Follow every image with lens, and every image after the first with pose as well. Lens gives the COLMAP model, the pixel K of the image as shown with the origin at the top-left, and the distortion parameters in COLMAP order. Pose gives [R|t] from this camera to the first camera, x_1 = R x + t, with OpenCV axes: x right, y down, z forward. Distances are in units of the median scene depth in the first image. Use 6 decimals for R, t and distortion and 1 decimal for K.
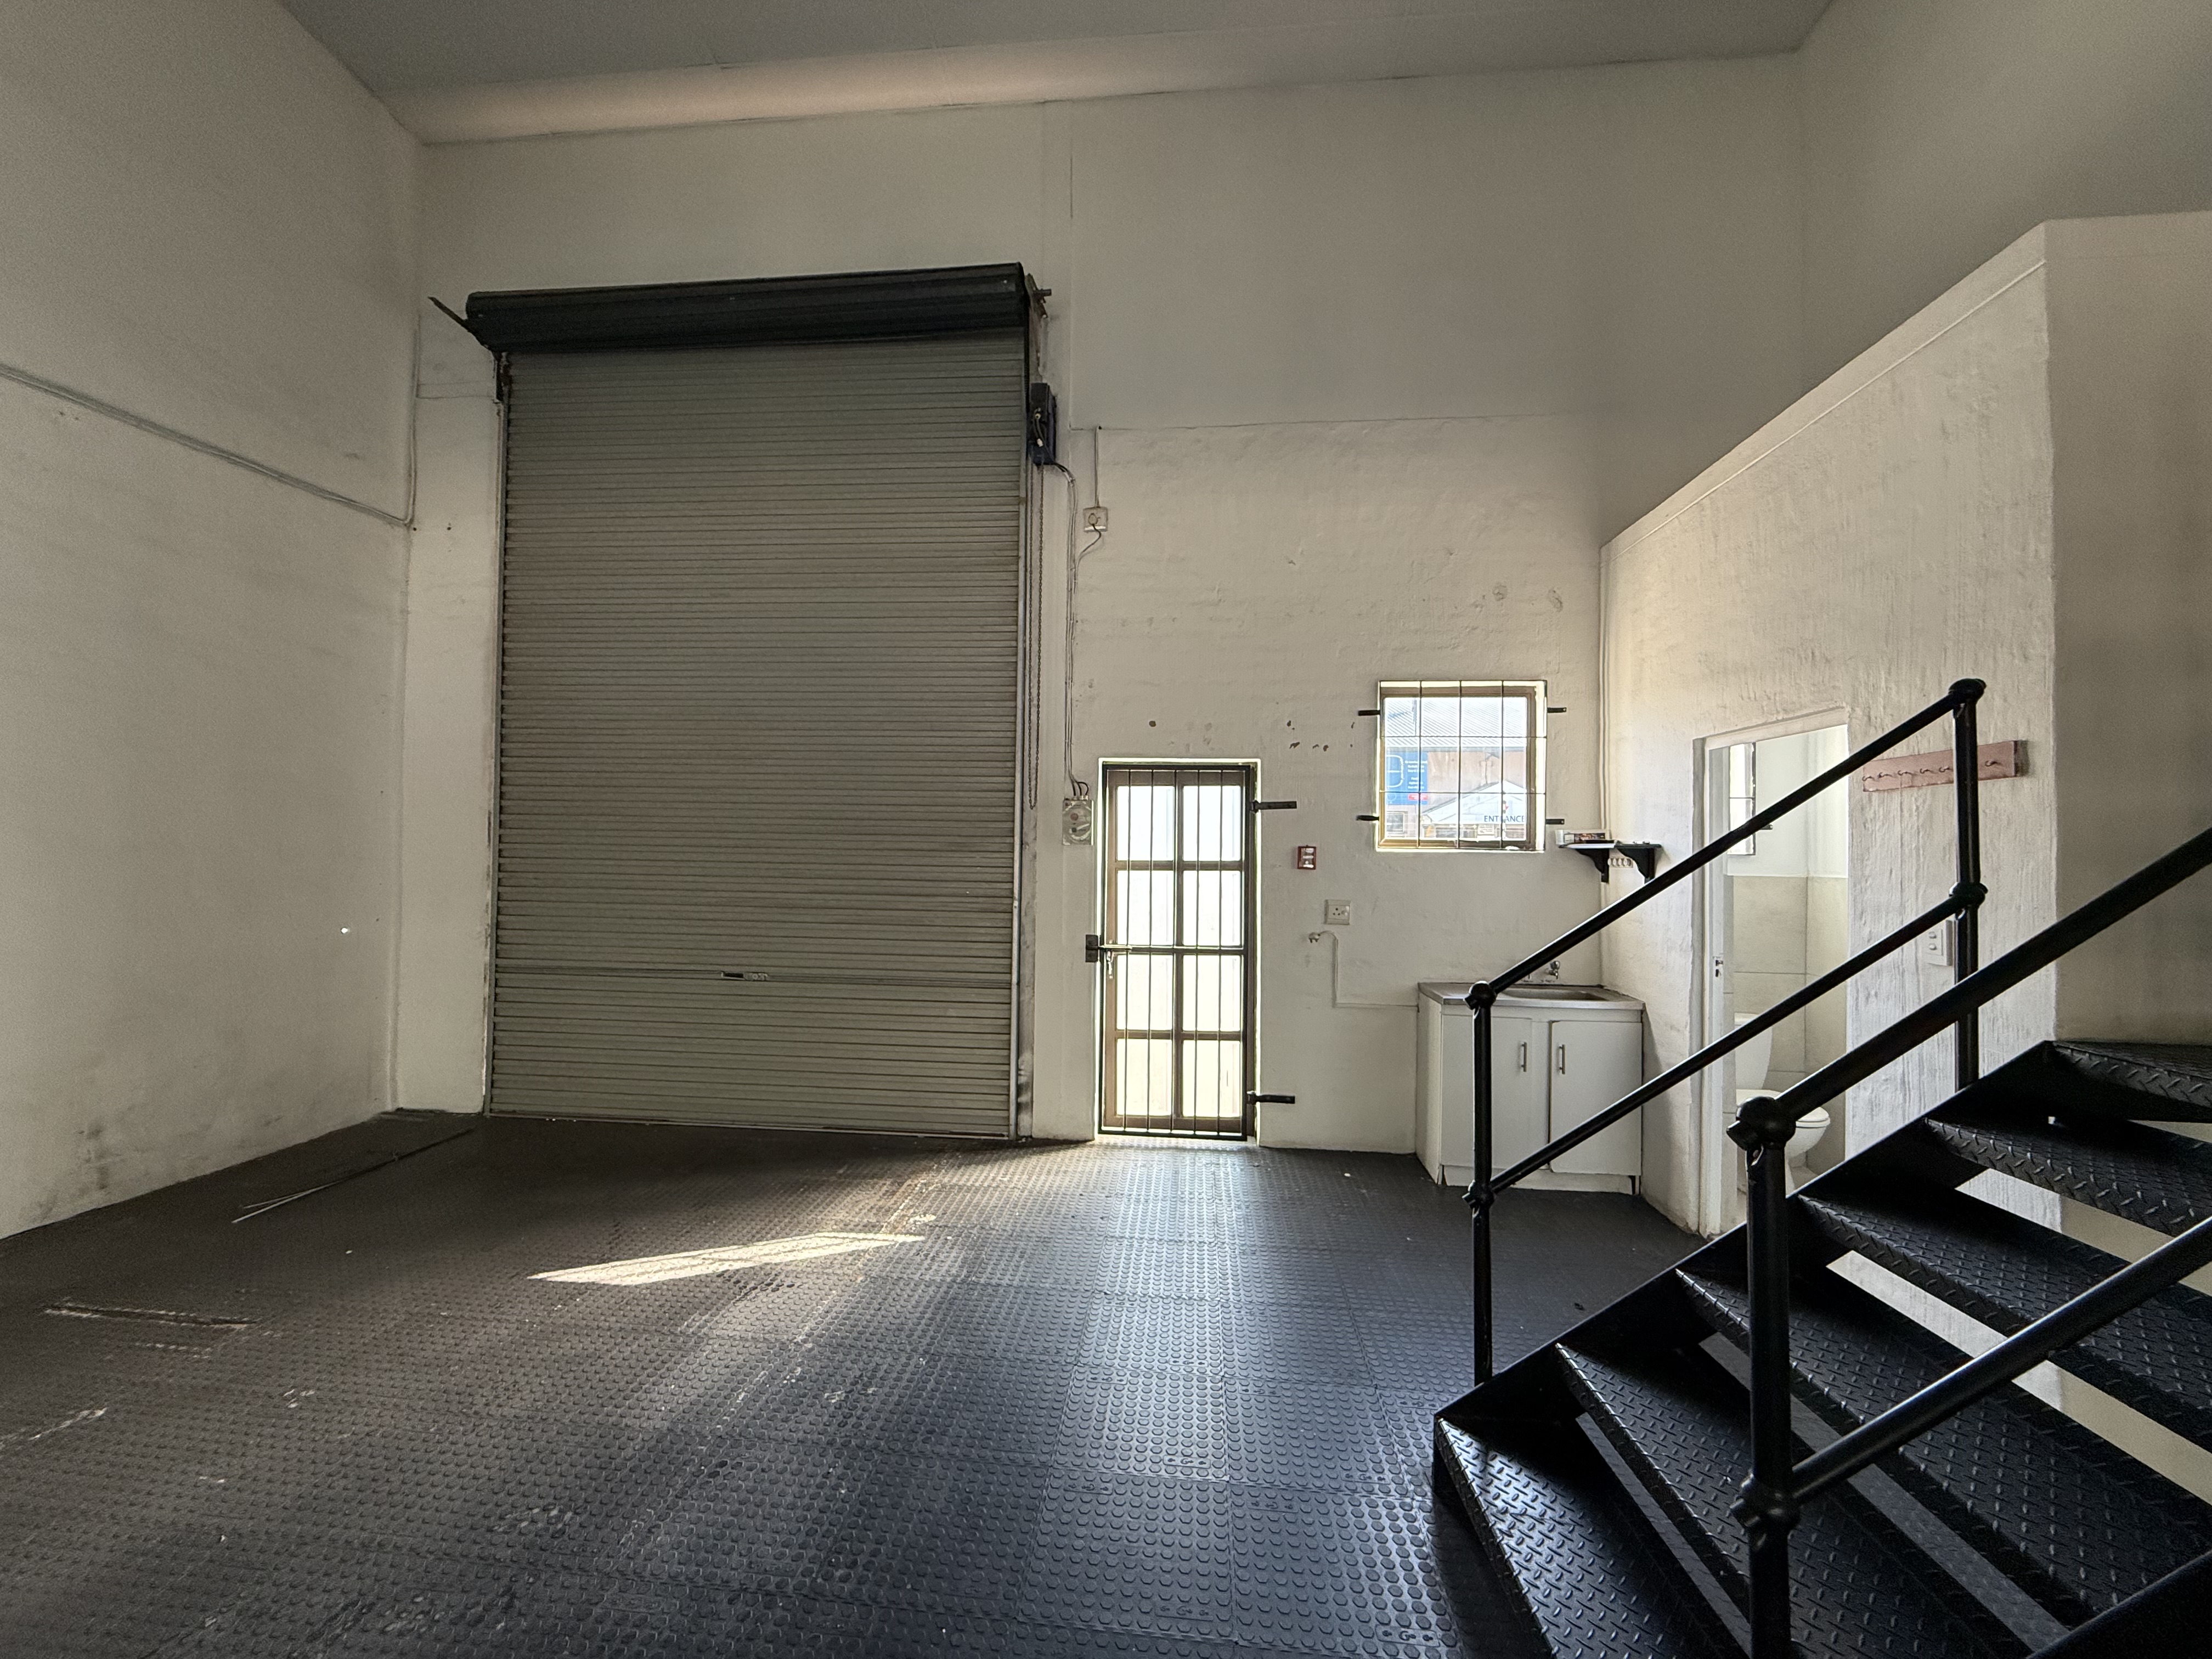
lens RADIAL K [[879.2, 0, 1098.3], [0, 879.2, 833.7], [0, 0, 1]] dist [0.000211, -0.000392]
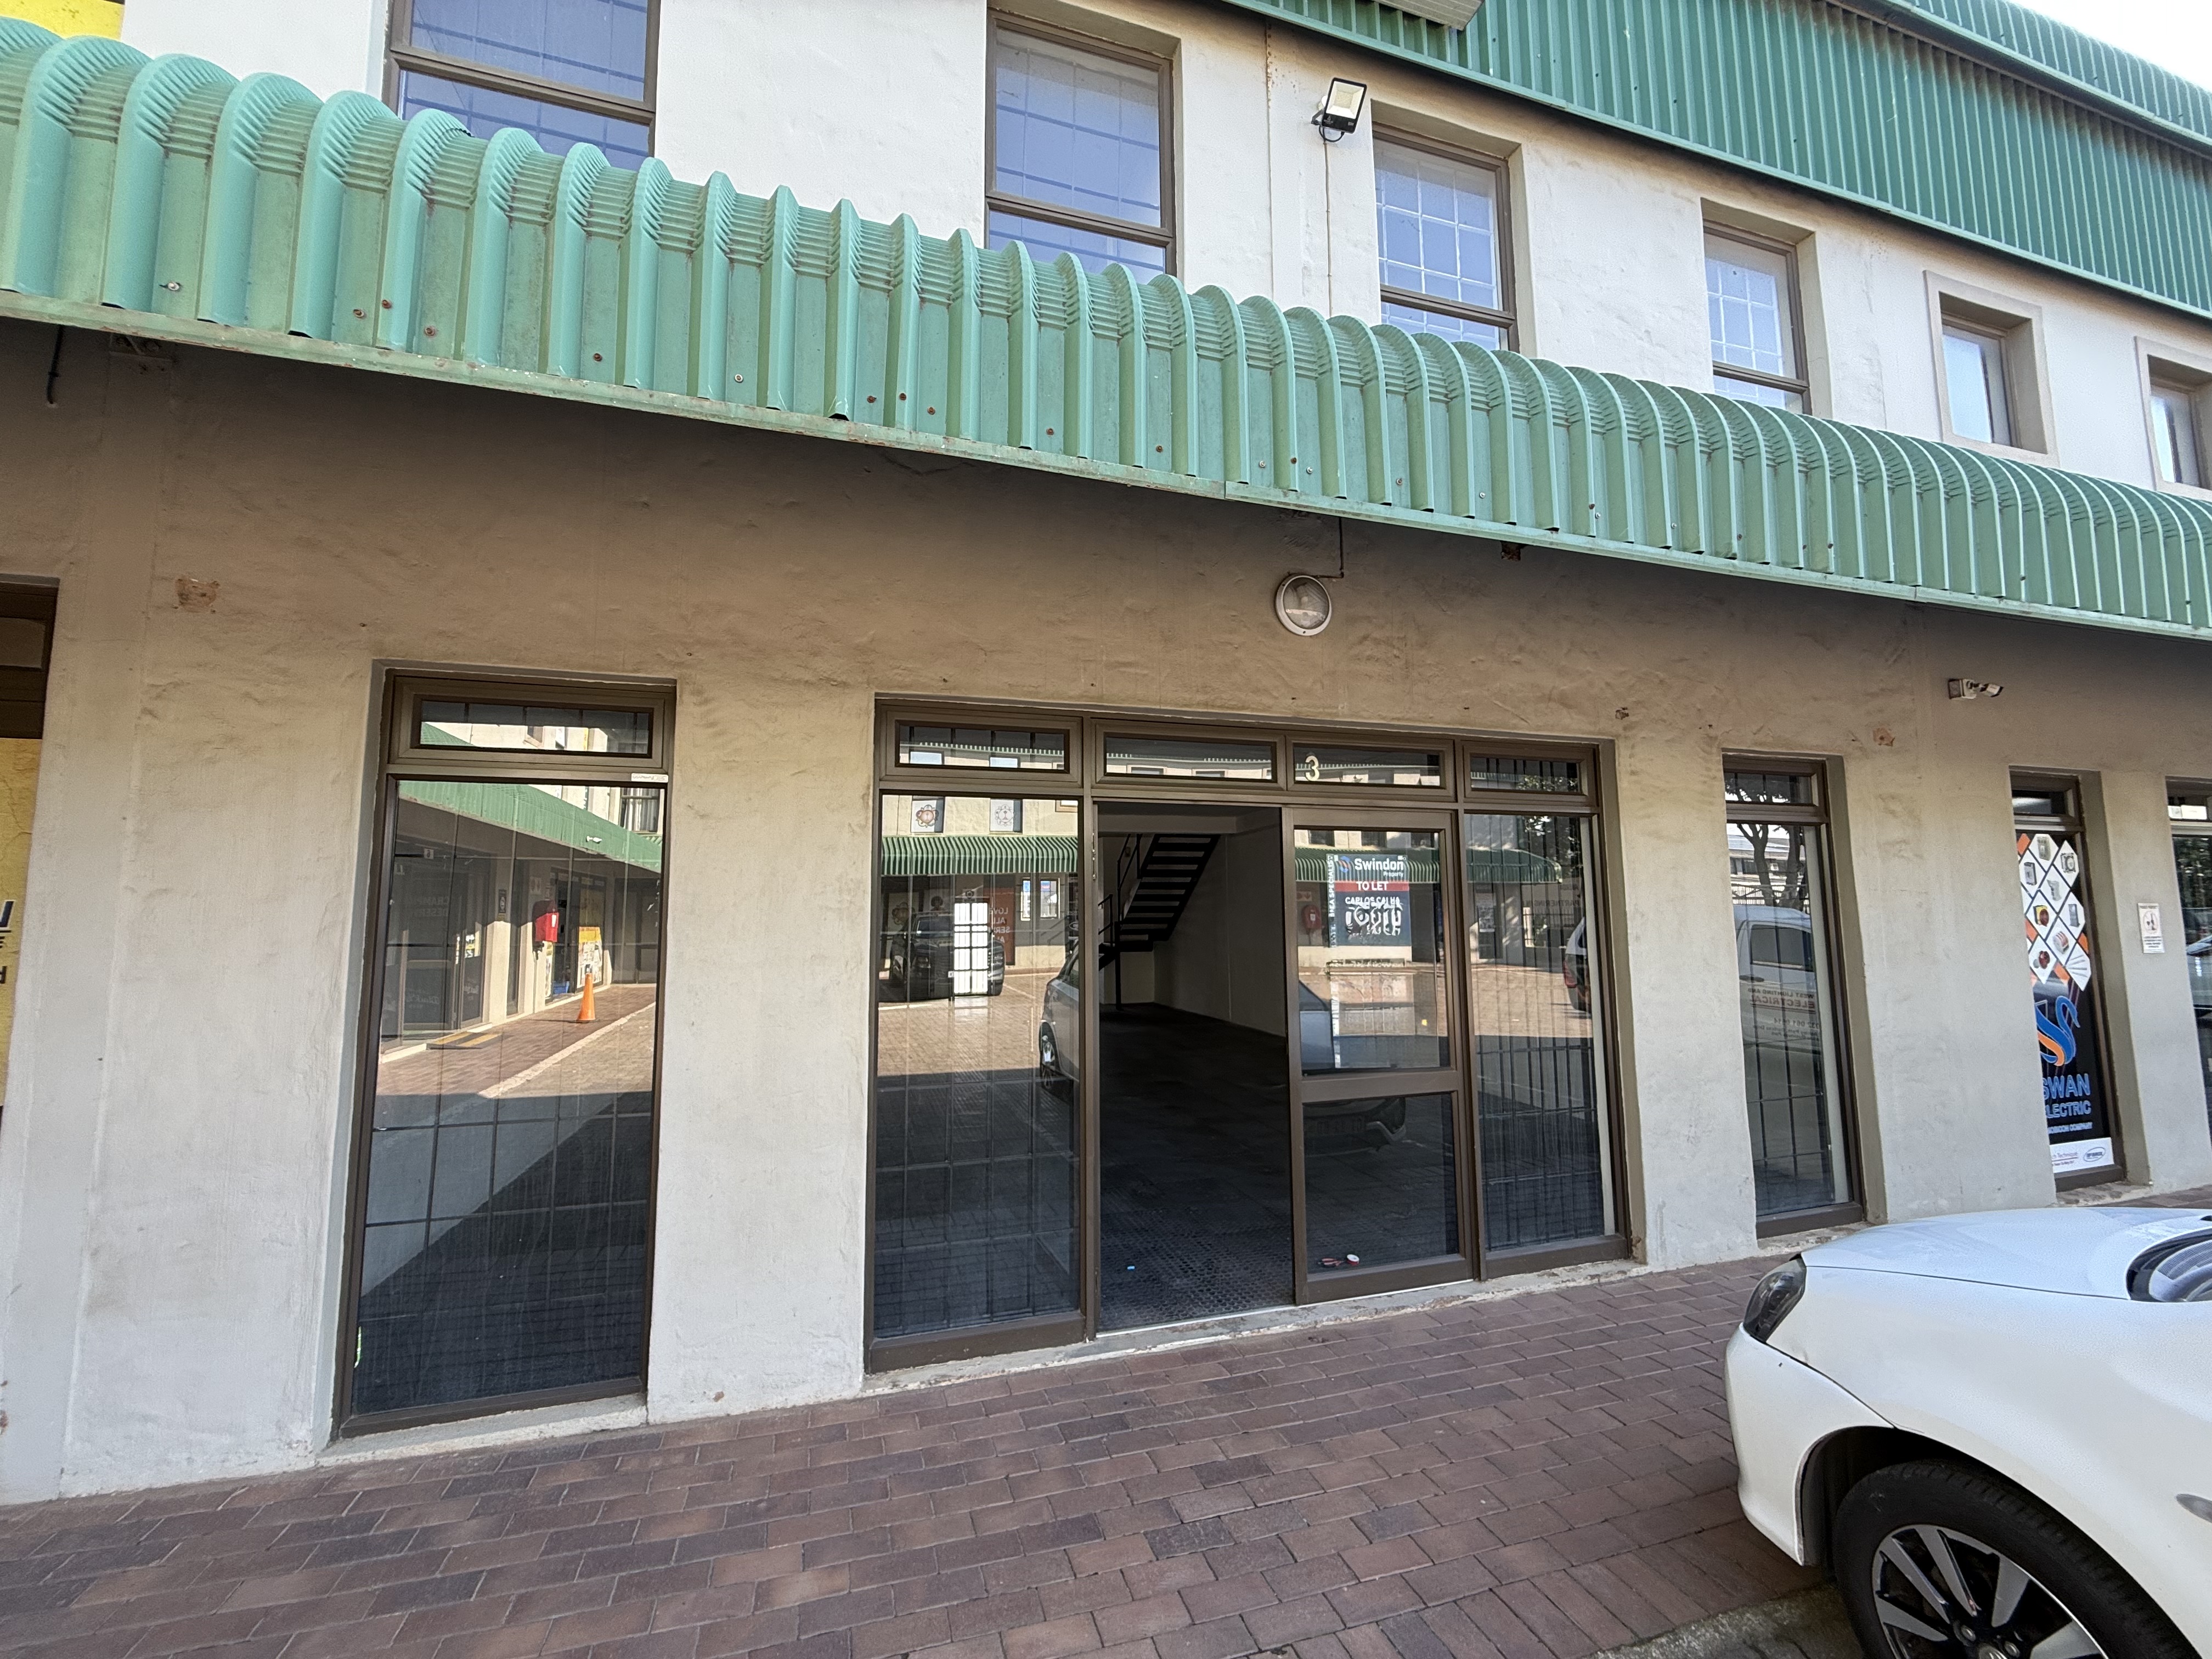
lens RADIAL K [[879.2, 0, 1098.3], [0, 879.2, 833.7], [0, 0, 1]] dist [0.000211, -0.000392]
pose [[0.925450, 0.018612, 0.378412, -0.861921], [0.011516, 0.996949, -0.077199, -0.056995], [-0.378695, 0.075801, 0.922412, -2.789804]]
